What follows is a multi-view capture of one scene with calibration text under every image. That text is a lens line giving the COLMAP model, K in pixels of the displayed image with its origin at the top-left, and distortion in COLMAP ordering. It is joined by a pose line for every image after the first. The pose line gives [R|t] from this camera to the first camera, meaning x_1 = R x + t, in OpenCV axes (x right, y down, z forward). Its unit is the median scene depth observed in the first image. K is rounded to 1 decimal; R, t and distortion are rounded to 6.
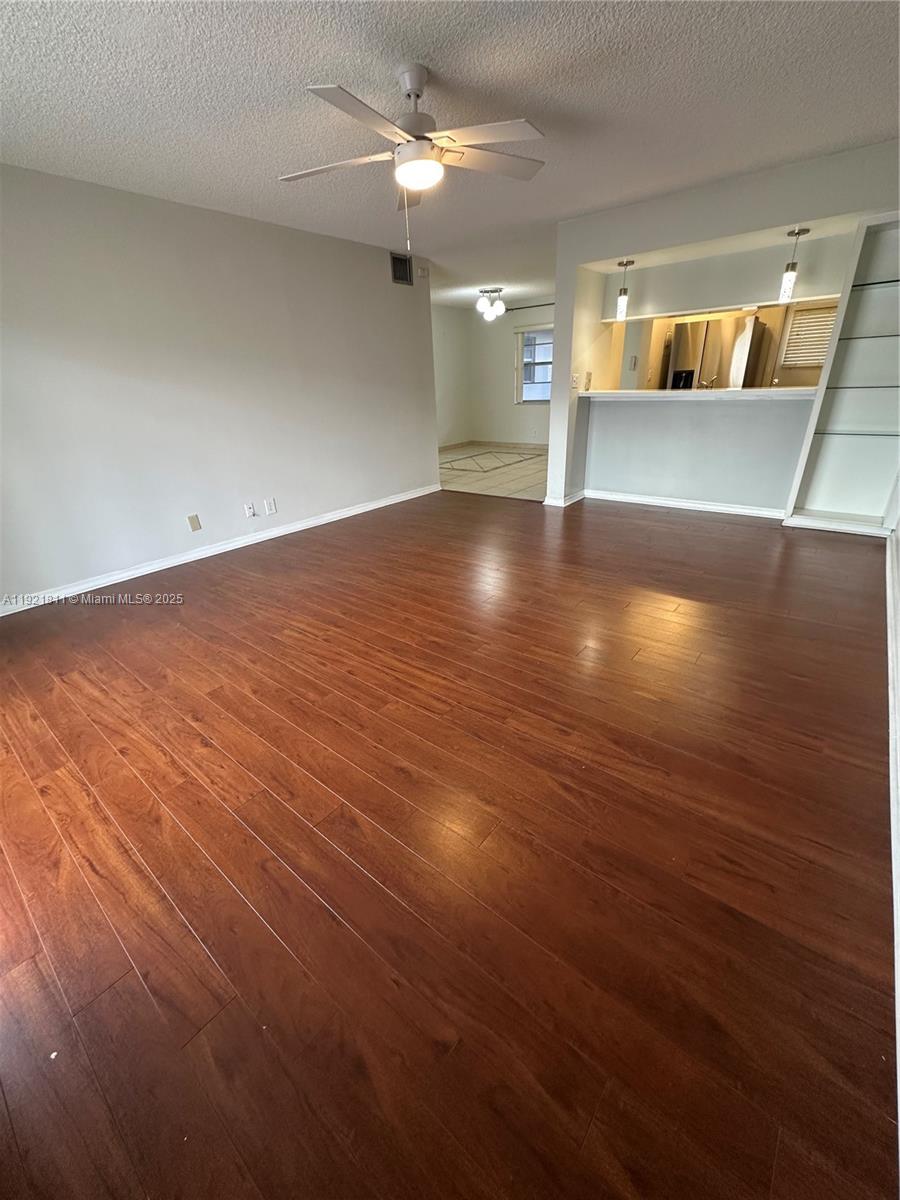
lens RADIAL K [[485.8, 0, 450.0], [0, 485.8, 600.0], [0, 0, 1]] dist [-0.002898, -0.000259]
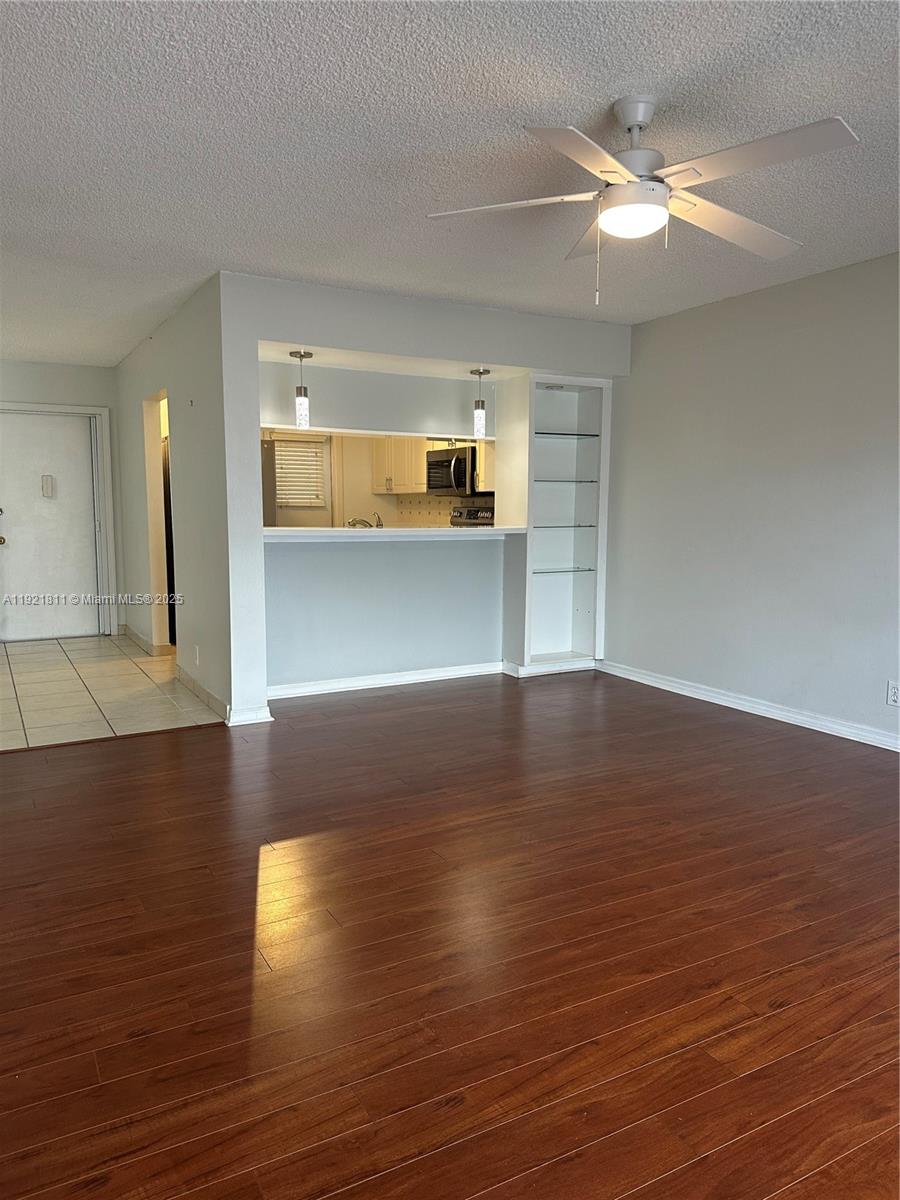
lens RADIAL K [[839.1, 0, 450.0], [0, 839.1, 600.0], [0, 0, 1]] dist [0.084822, -0.106709]
pose [[0.362830, -0.064339, 0.929632, -0.936219], [0.365502, 0.927498, -0.078462, -0.277763], [-0.857183, 0.368251, 0.360040, 0.706592]]
